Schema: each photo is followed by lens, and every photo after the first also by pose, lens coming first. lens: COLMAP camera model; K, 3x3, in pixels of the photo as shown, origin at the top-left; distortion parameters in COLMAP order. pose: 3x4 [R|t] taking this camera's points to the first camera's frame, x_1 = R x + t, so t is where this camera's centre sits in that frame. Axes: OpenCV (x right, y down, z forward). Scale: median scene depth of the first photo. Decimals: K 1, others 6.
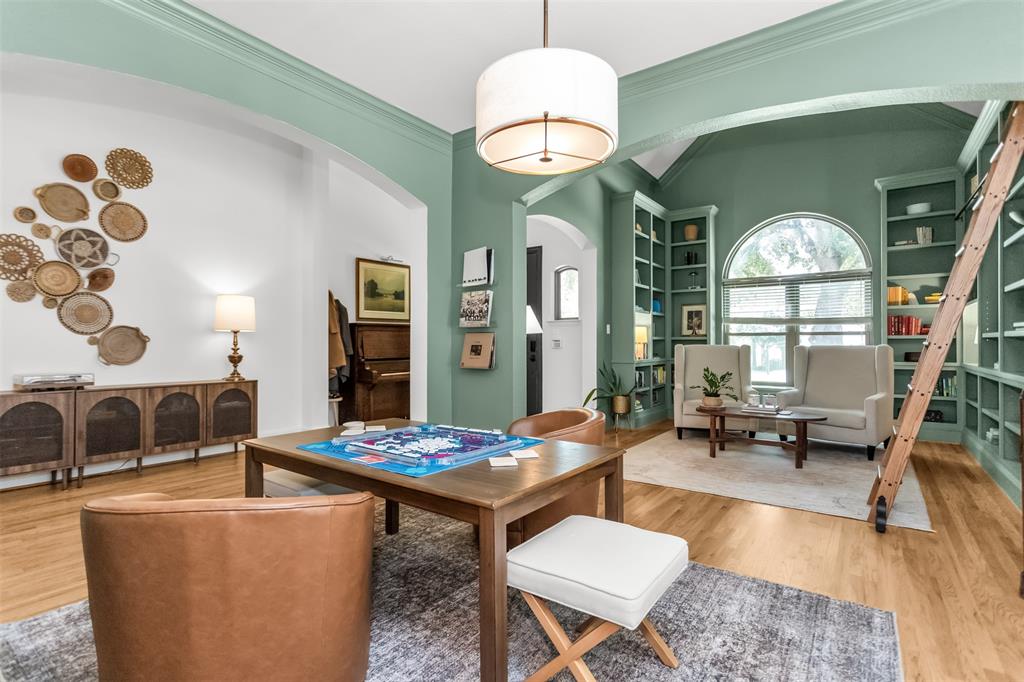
lens RADIAL K [[493.1, 0, 511.5], [0, 493.1, 340.4], [0, 0, 1]] dist [0.003822, -0.000962]
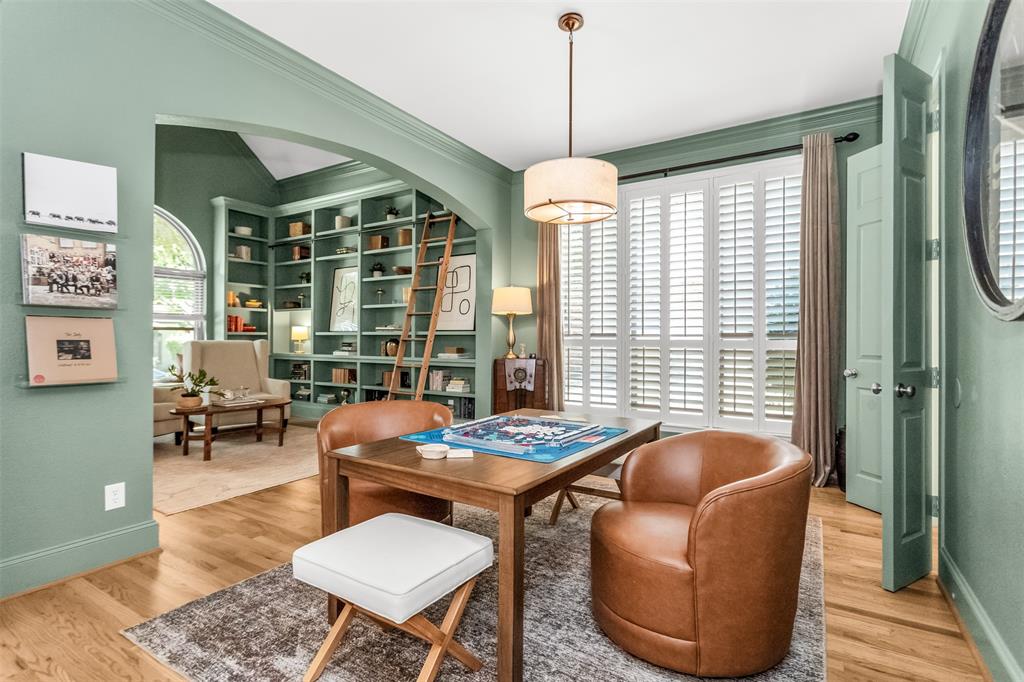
lens RADIAL K [[493.1, 0, 508.9], [0, 493.1, 336.6], [0, 0, 1]] dist [0.003822, -0.000962]
pose [[-0.068202, 0.006616, 0.997650, -0.629757], [-0.008777, 0.999935, -0.007231, 0.005089], [-0.997633, -0.009249, -0.068139, 0.559378]]
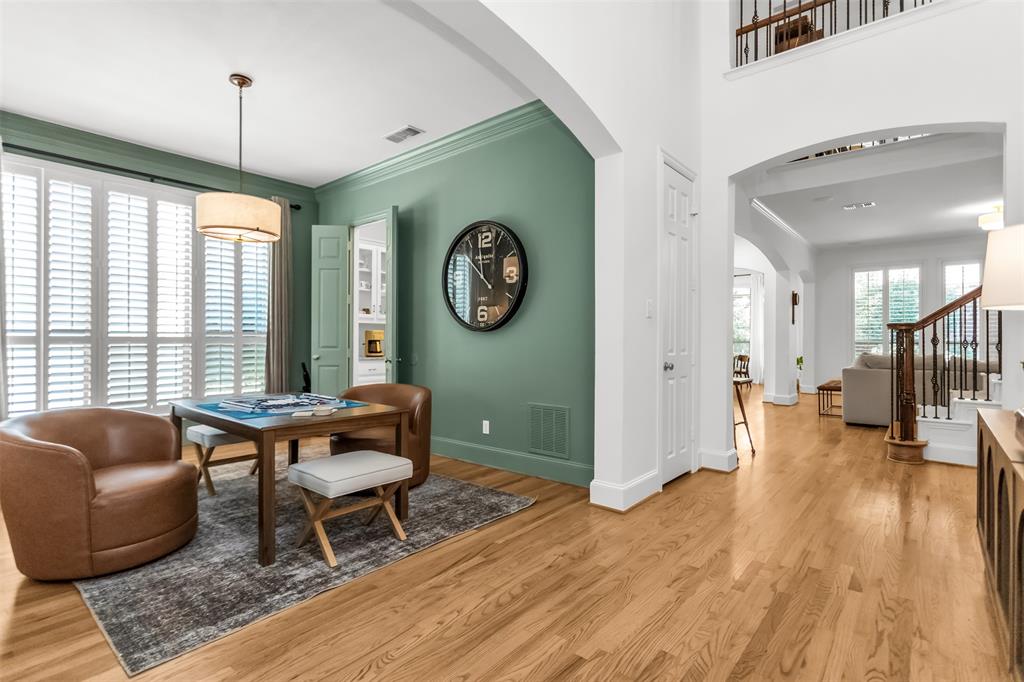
lens RADIAL K [[493.1, 0, 511.5], [0, 493.1, 337.7], [0, 0, 1]] dist [0.003822, -0.000962]
pose [[-0.997772, -0.002982, 0.066654, -0.479980], [-0.003619, 0.999949, -0.009439, 0.012163], [-0.066623, -0.009659, -0.997731, 1.231432]]
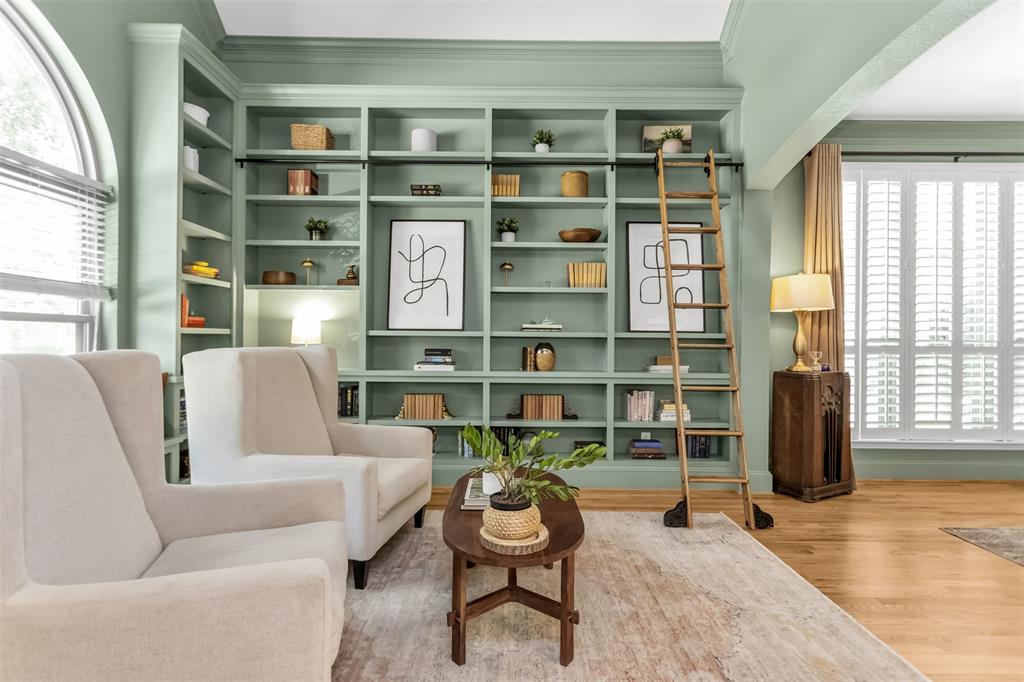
lens RADIAL K [[596.6, 0, 514.4], [0, 596.6, 338.9], [0, 0, 1]] dist [0.000828, 0.000841]
pose [[-0.599222, 0.003857, 0.800573, 0.015597], [-0.009611, 0.999882, -0.012011, 0.010526], [-0.800525, -0.014892, -0.599114, 1.531016]]
